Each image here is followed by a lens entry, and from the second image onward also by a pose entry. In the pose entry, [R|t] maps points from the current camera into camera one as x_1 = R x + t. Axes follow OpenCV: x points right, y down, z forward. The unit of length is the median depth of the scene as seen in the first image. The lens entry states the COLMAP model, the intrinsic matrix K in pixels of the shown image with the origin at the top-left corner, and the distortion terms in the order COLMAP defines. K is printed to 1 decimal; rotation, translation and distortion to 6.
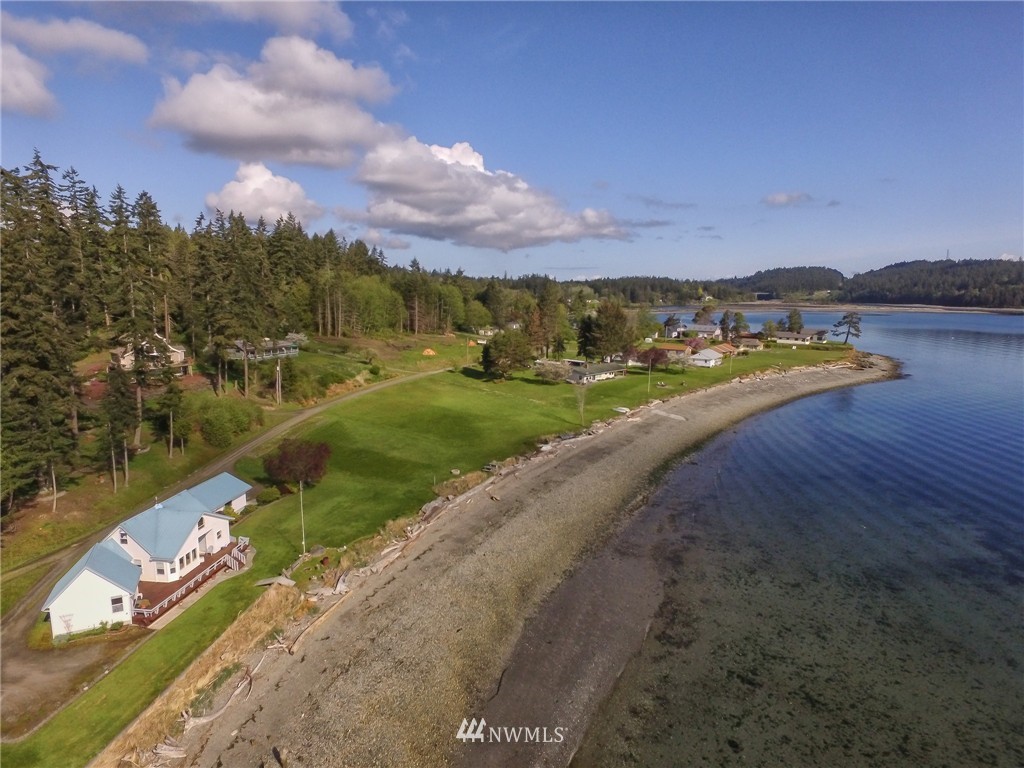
lens RADIAL K [[685.7, 0, 620.1], [0, 685.7, 386.5], [0, 0, 1]] dist [-0.004998, 0.004834]
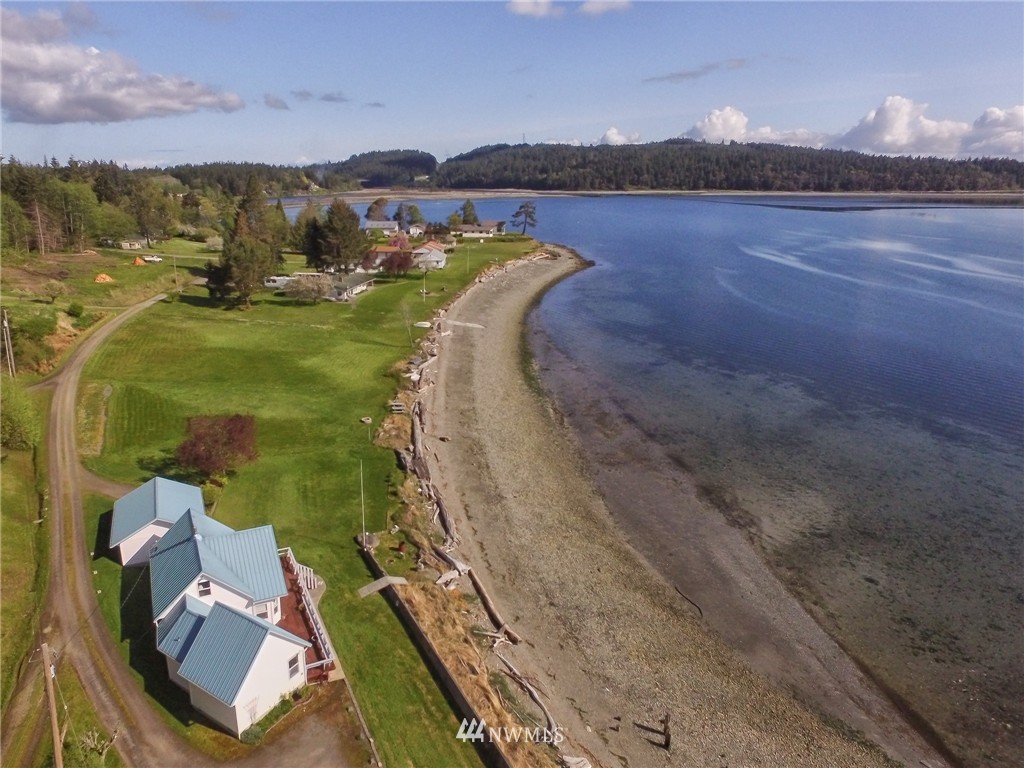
lens RADIAL K [[712.0, 0, 589.0], [0, 712.0, 382.5], [0, 0, 1]] dist [0.002787, -0.009103]
pose [[0.837210, -0.161890, 0.522371, -0.272591], [0.083750, 0.981867, 0.170067, -0.027749], [-0.540431, -0.098633, 0.835587, 0.073779]]
